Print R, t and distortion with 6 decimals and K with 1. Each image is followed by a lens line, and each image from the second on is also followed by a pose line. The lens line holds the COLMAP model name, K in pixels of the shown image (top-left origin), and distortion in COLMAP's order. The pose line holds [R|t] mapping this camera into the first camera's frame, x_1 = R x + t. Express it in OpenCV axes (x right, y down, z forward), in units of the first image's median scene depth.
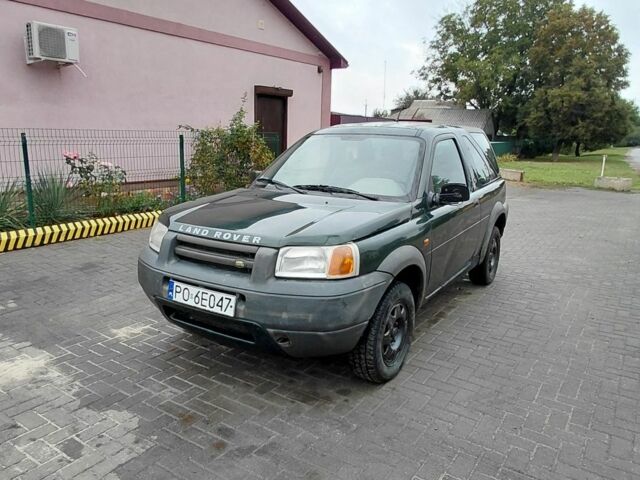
lens RADIAL K [[495.7, 0, 320.0], [0, 495.7, 240.0], [0, 0, 1]] dist [0.005604, 0.005061]
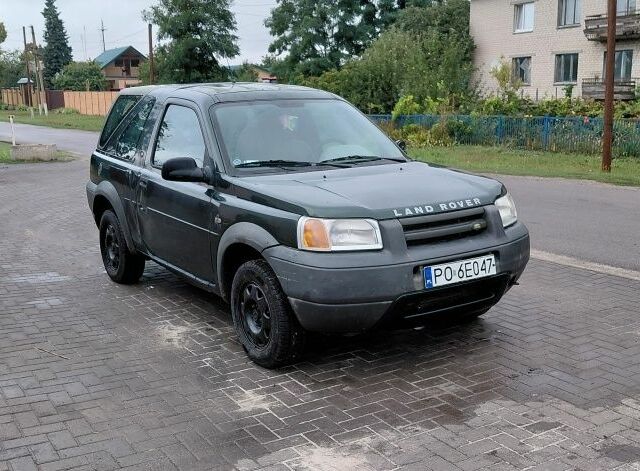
lens RADIAL K [[770.7, 0, 328.6], [0, 770.7, 245.2], [0, 0, 1]] dist [0.227581, -0.664593]
pose [[0.387815, -0.210555, 0.897366, -1.510713], [0.217541, 0.966965, 0.132871, -0.170729], [-0.895699, 0.143684, 0.420807, 0.519007]]
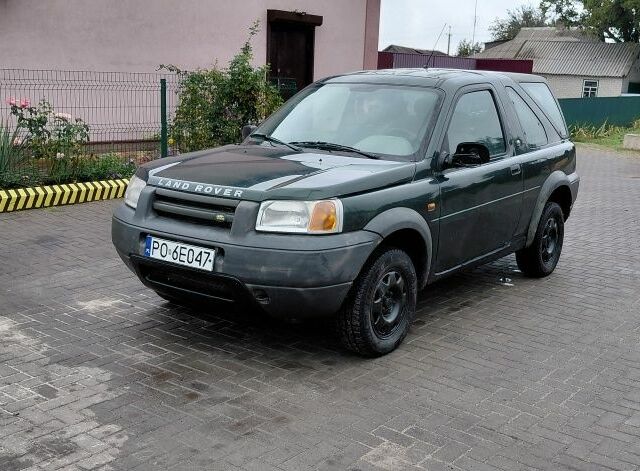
lens RADIAL K [[770.7, 0, 328.6], [0, 770.7, 245.2], [0, 0, 1]] dist [0.227581, -0.664593]
pose [[0.997848, 0.027350, -0.059588, 0.120494], [-0.027356, 0.999626, 0.000702, 0.081502], [0.059585, 0.000929, 0.998223, -0.423593]]
